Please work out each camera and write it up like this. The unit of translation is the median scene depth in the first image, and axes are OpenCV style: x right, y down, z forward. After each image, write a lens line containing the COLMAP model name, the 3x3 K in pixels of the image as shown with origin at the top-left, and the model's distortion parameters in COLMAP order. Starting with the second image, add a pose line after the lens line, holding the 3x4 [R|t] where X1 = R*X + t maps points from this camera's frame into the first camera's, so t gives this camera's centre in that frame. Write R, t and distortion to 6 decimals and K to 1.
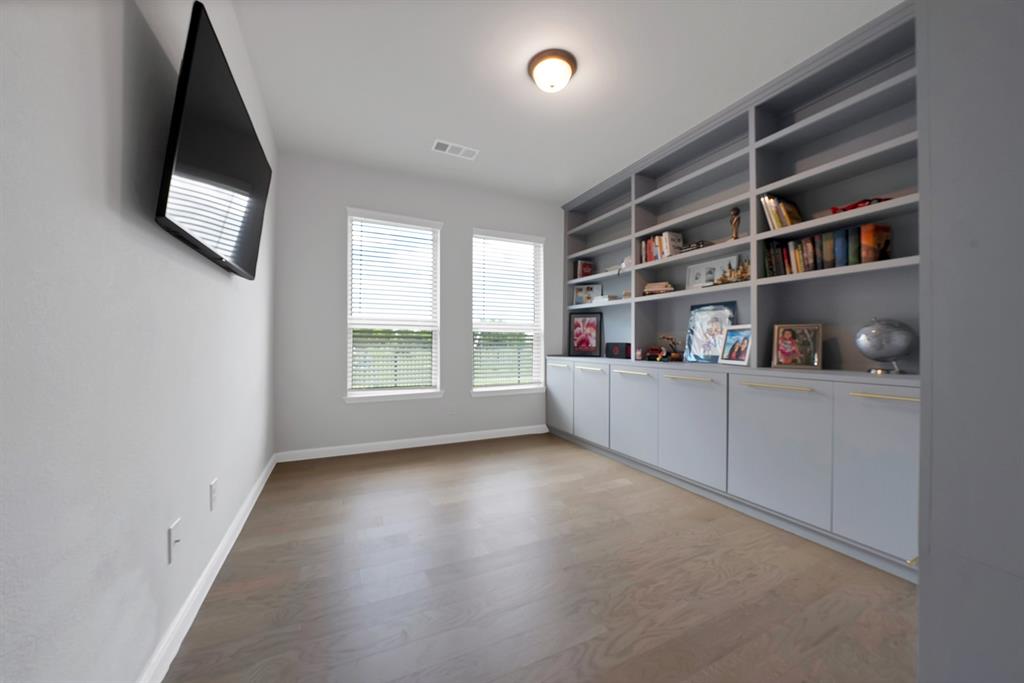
lens RADIAL K [[373.9, 0, 516.0], [0, 373.9, 330.0], [0, 0, 1]] dist [-0.000531, 0.000211]
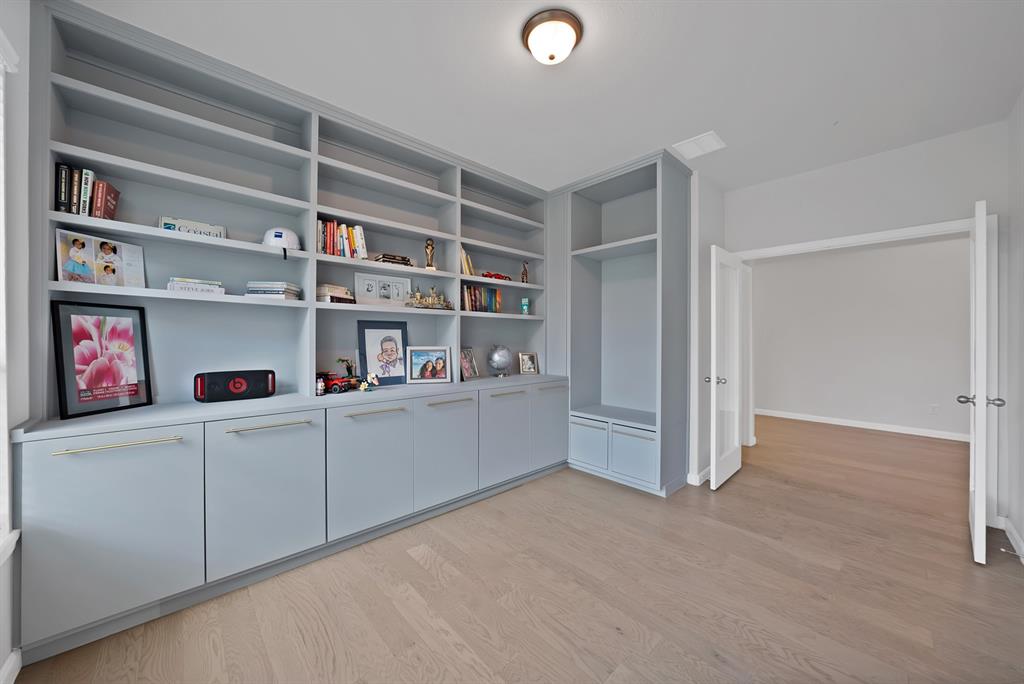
lens RADIAL K [[373.9, 0, 516.0], [0, 373.9, 330.5], [0, 0, 1]] dist [-0.000531, 0.000211]
pose [[-0.294474, 0.026046, 0.955305, -0.434432], [-0.033349, 0.998740, -0.037510, -0.021864], [-0.955078, -0.042904, -0.293234, 0.881401]]
